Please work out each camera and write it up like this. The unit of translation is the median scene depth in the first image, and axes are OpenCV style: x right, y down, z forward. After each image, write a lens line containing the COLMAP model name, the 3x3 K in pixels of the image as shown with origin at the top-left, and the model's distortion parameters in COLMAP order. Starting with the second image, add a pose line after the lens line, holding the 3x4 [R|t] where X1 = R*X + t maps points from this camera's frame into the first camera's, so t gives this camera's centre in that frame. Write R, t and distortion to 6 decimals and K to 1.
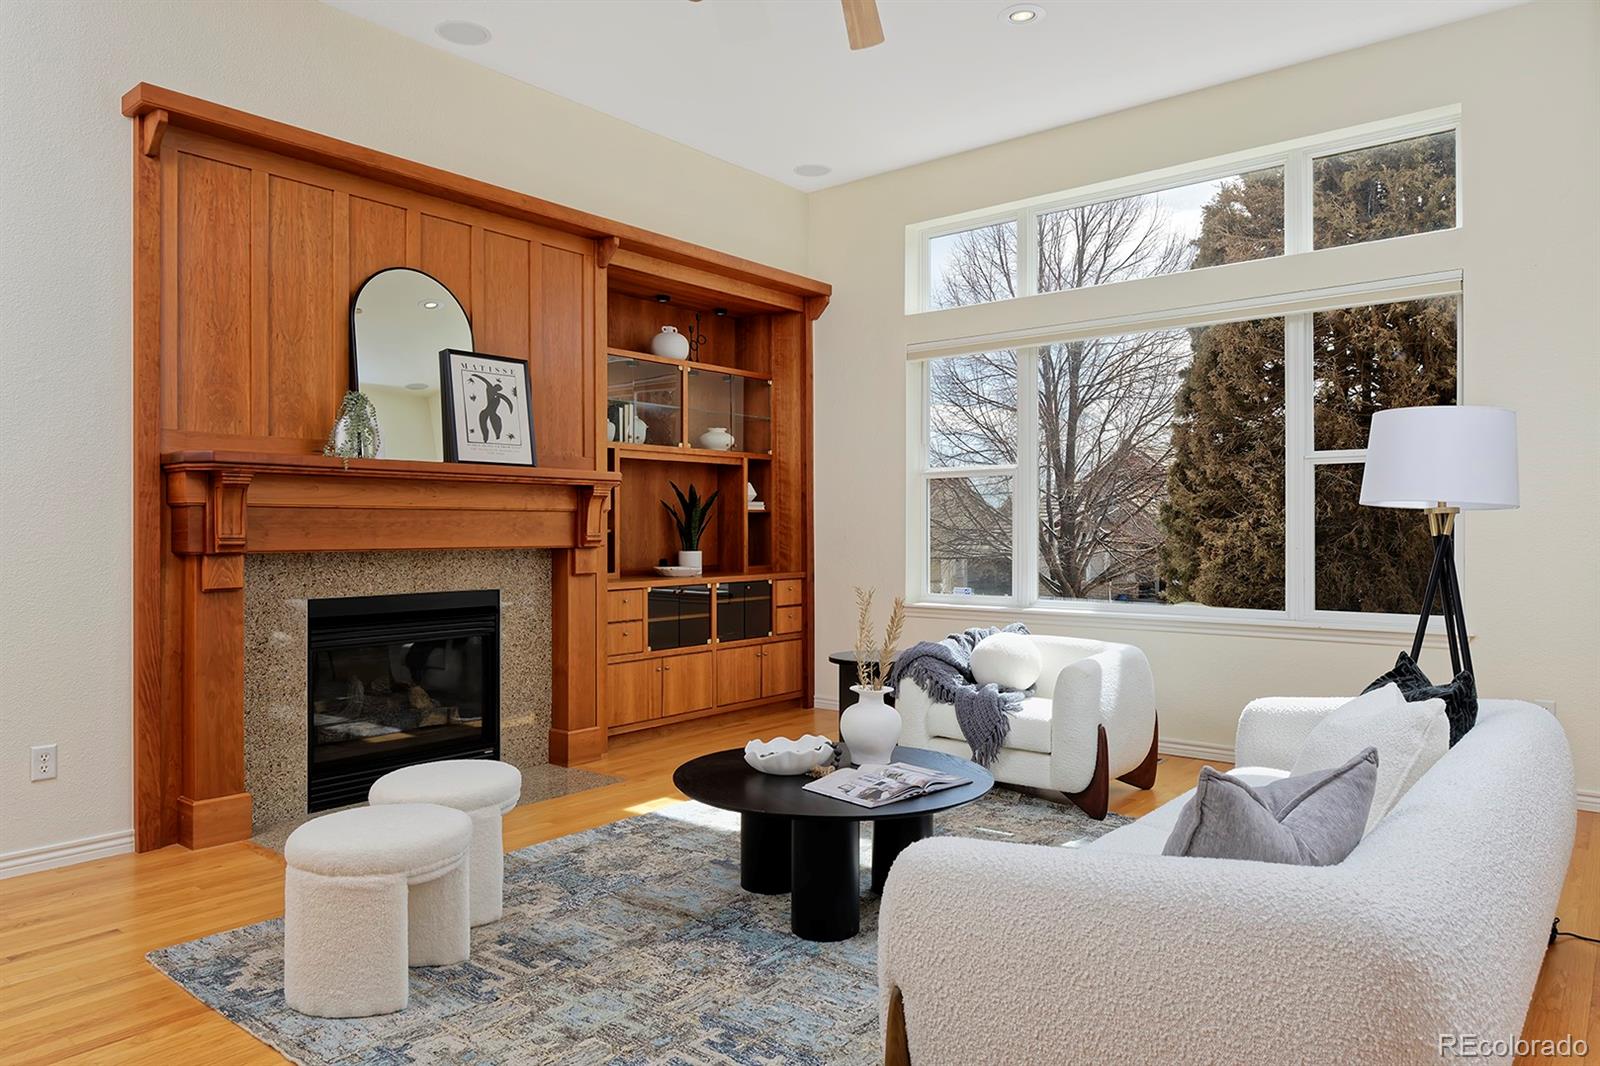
lens RADIAL K [[1048.9, 0, 797.9], [0, 1048.9, 525.9], [0, 0, 1]] dist [-0.004069, 0.000158]
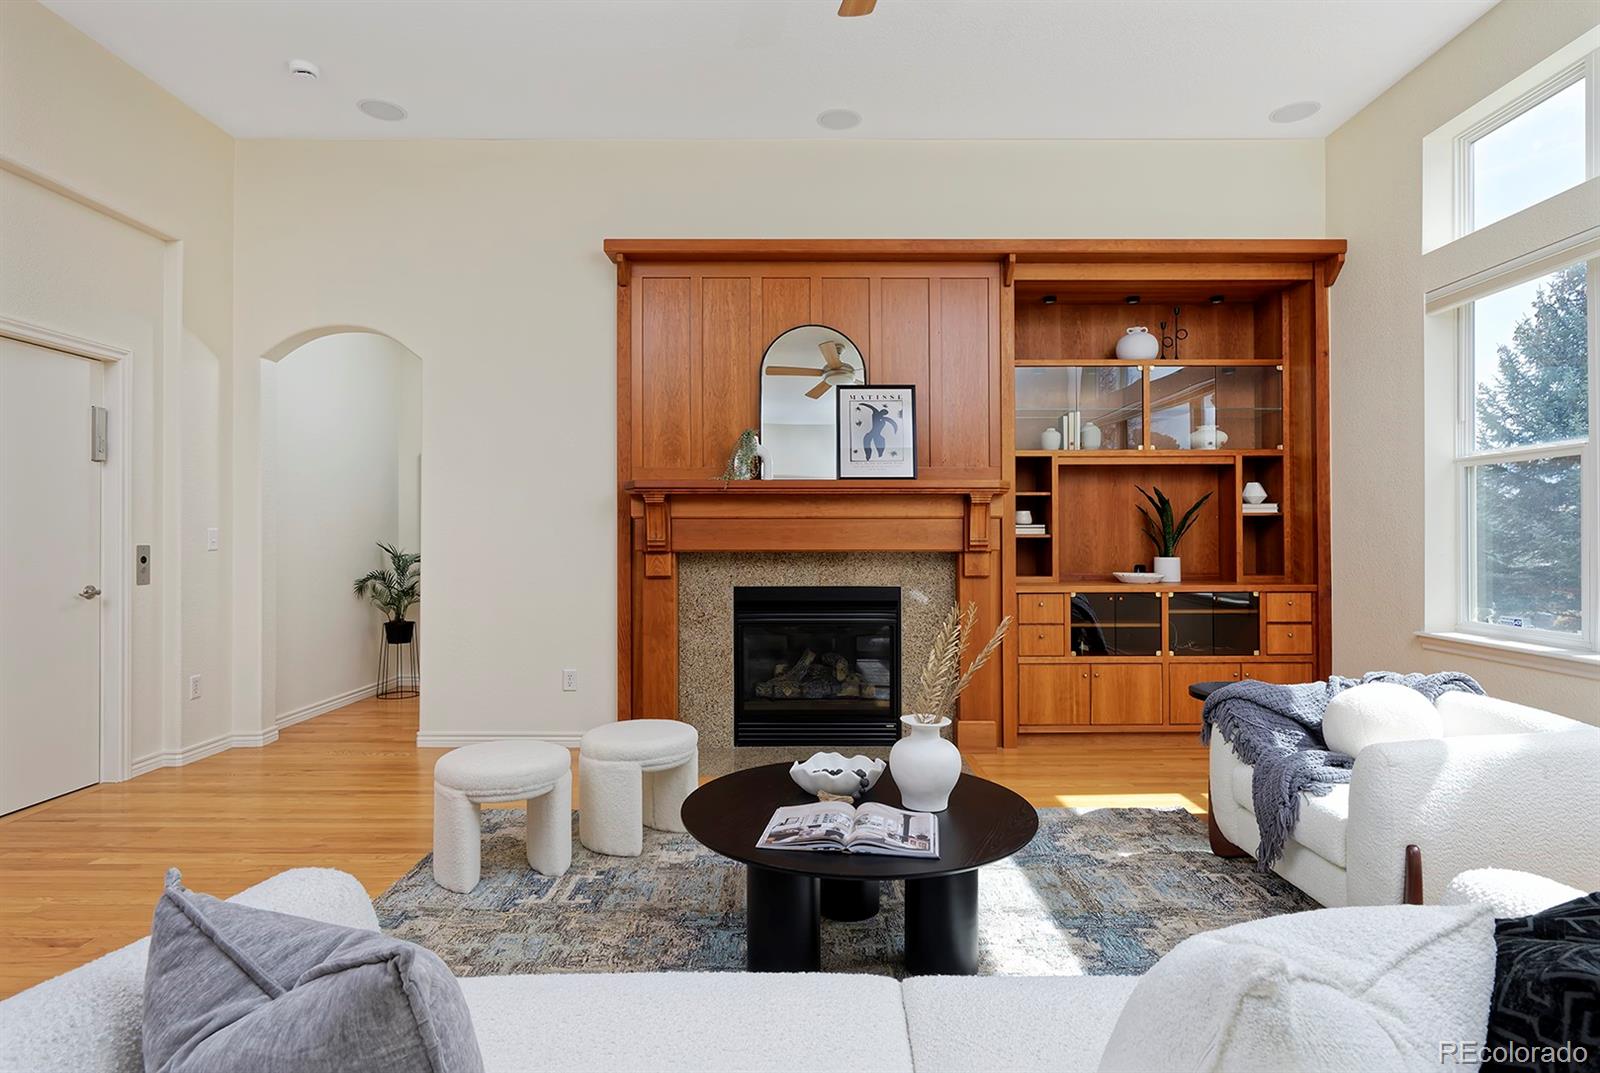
lens RADIAL K [[851.5, 0, 800.9], [0, 851.5, 528.5], [0, 0, 1]] dist [-0.001856, -0.000700]
pose [[0.633050, -0.005261, -0.774093, 0.373684], [0.002569, 0.999986, -0.004695, 0.000753], [0.774107, 0.000983, 0.633054, 0.325505]]
